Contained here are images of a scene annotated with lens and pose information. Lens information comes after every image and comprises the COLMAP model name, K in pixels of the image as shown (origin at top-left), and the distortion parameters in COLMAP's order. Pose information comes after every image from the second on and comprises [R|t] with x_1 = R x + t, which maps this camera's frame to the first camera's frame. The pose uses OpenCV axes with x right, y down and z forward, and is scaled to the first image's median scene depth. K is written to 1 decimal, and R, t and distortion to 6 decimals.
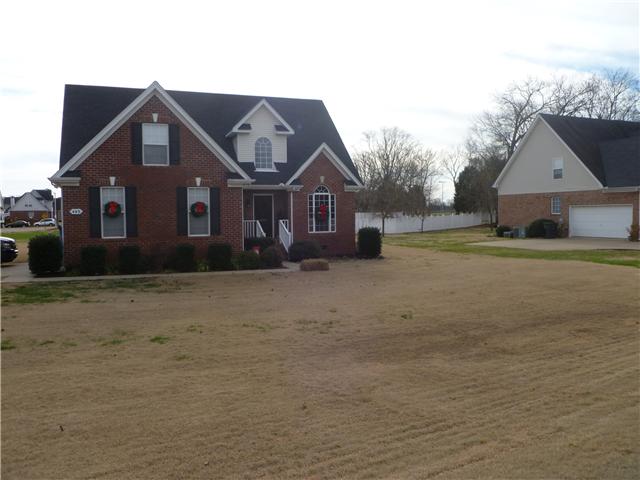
lens RADIAL K [[707.4, 0, 320.0], [0, 707.4, 240.0], [0, 0, 1]] dist [-0.122176, 0.011528]
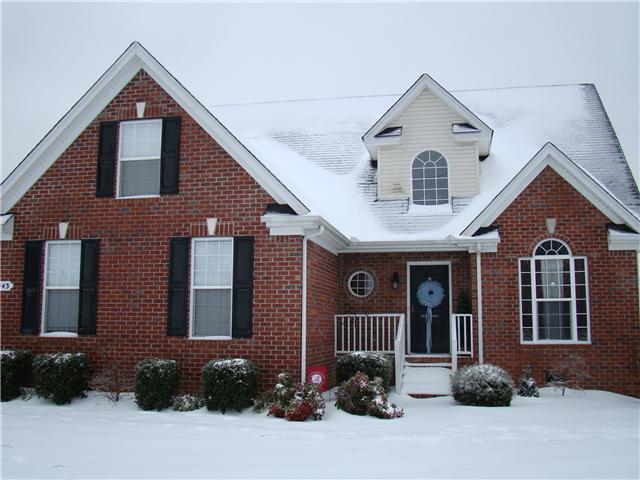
lens RADIAL K [[707.4, 0, 320.0], [0, 707.4, 240.0], [0, 0, 1]] dist [-0.122176, 0.011528]
pose [[0.806144, -0.060414, -0.588627, 0.149687], [-0.039646, 0.987024, -0.155602, -0.000601], [0.590389, 0.148774, 0.793289, 0.566195]]
